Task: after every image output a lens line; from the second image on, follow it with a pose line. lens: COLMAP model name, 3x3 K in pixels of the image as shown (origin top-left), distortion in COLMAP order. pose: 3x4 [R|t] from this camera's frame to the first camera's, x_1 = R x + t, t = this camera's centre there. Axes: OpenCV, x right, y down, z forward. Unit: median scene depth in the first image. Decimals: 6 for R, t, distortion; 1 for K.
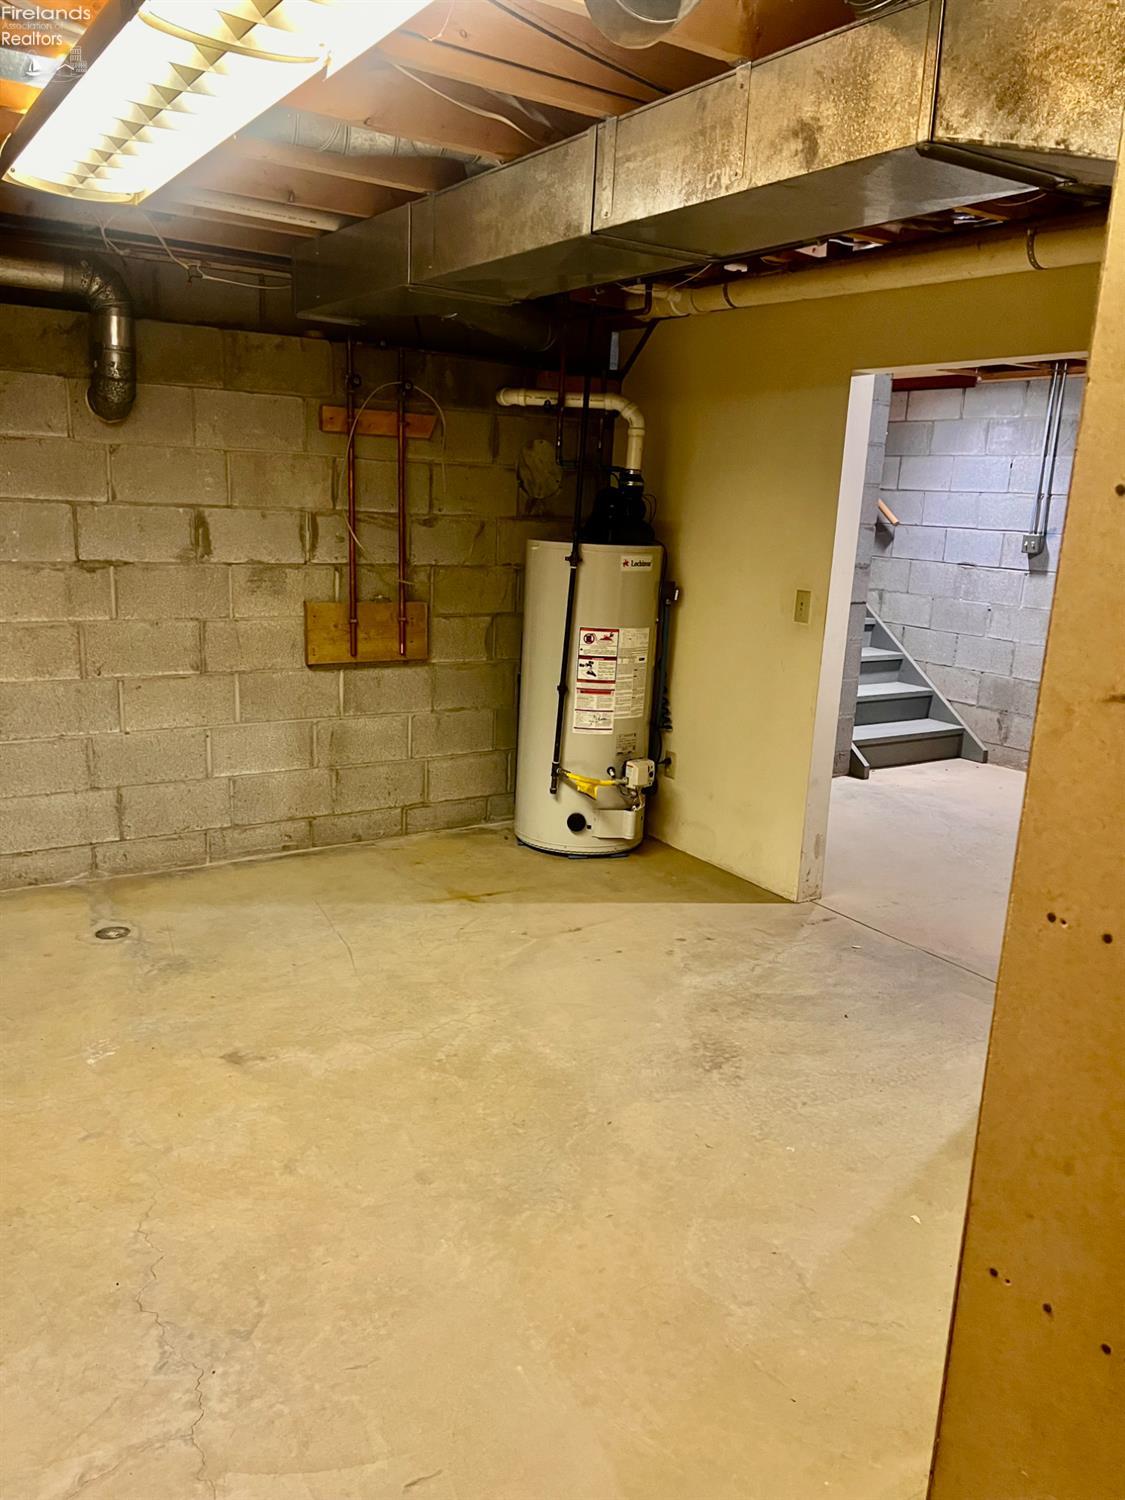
lens RADIAL K [[1142.4, 0, 562.5], [0, 1142.4, 750.0], [0, 0, 1]] dist [0.065435, -0.076970]
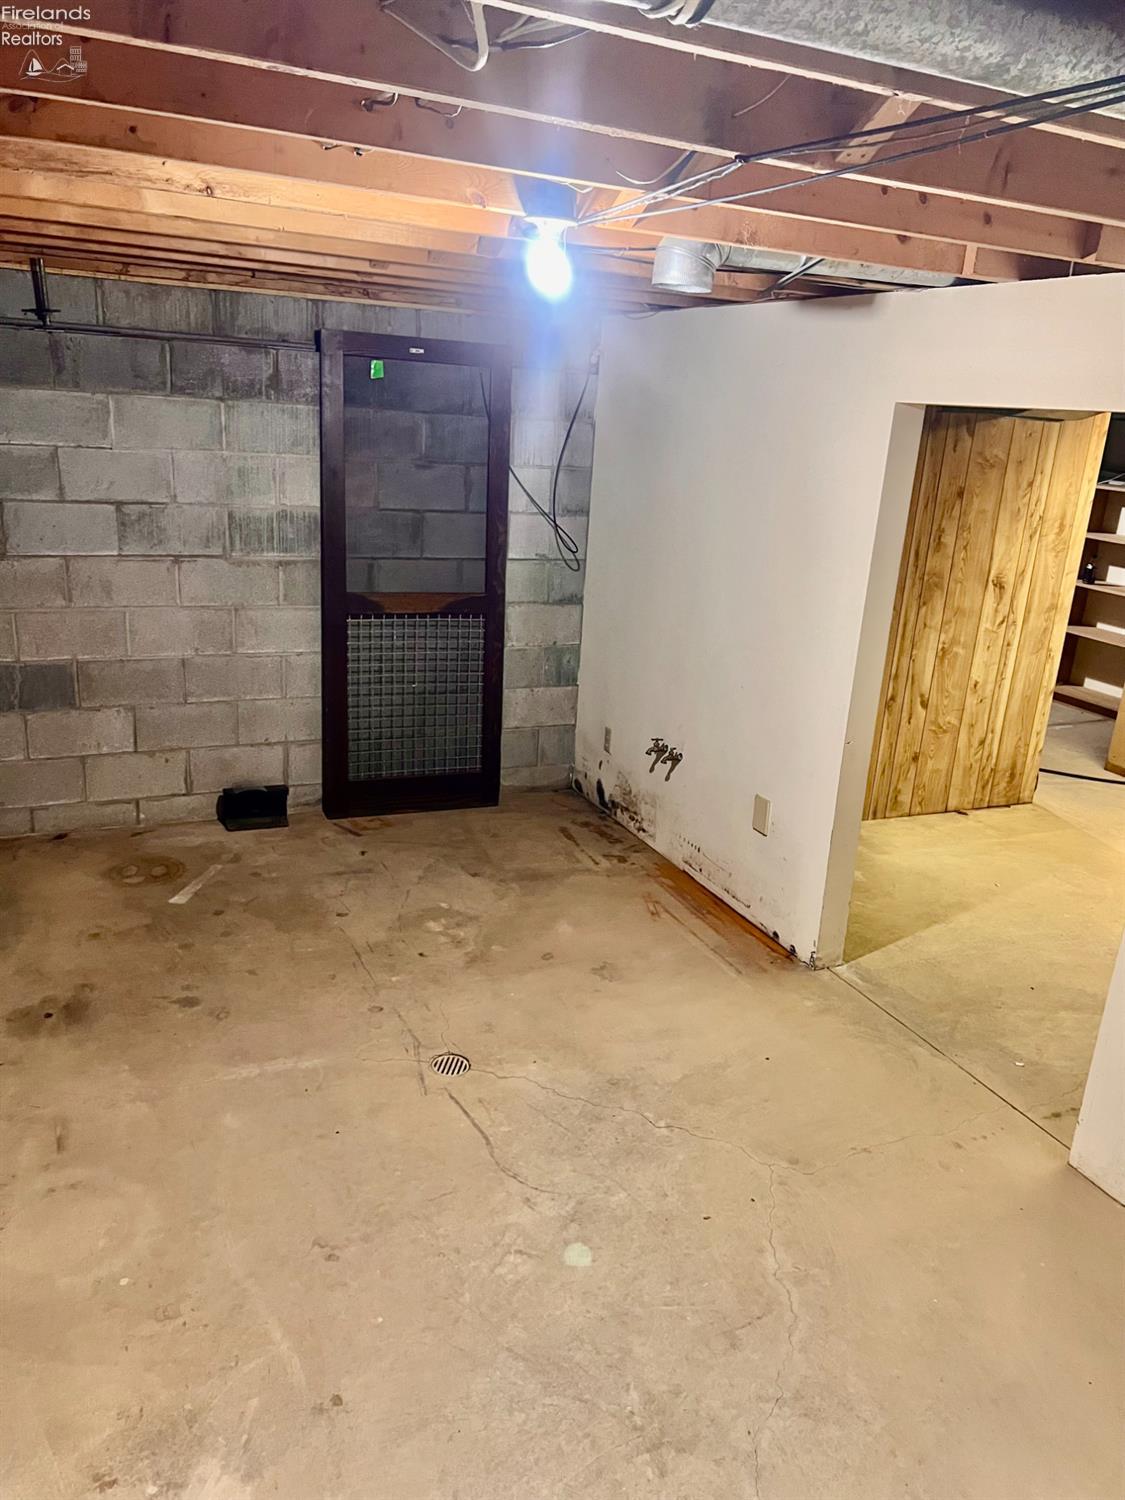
lens RADIAL K [[1142.4, 0, 562.5], [0, 1142.4, 750.0], [0, 0, 1]] dist [0.065435, -0.076970]
pose [[-0.983157, -0.150118, 0.104248, 0.607205], [-0.079716, 0.865498, 0.494529, -0.511671], [-0.164464, 0.477890, -0.862886, 1.897204]]
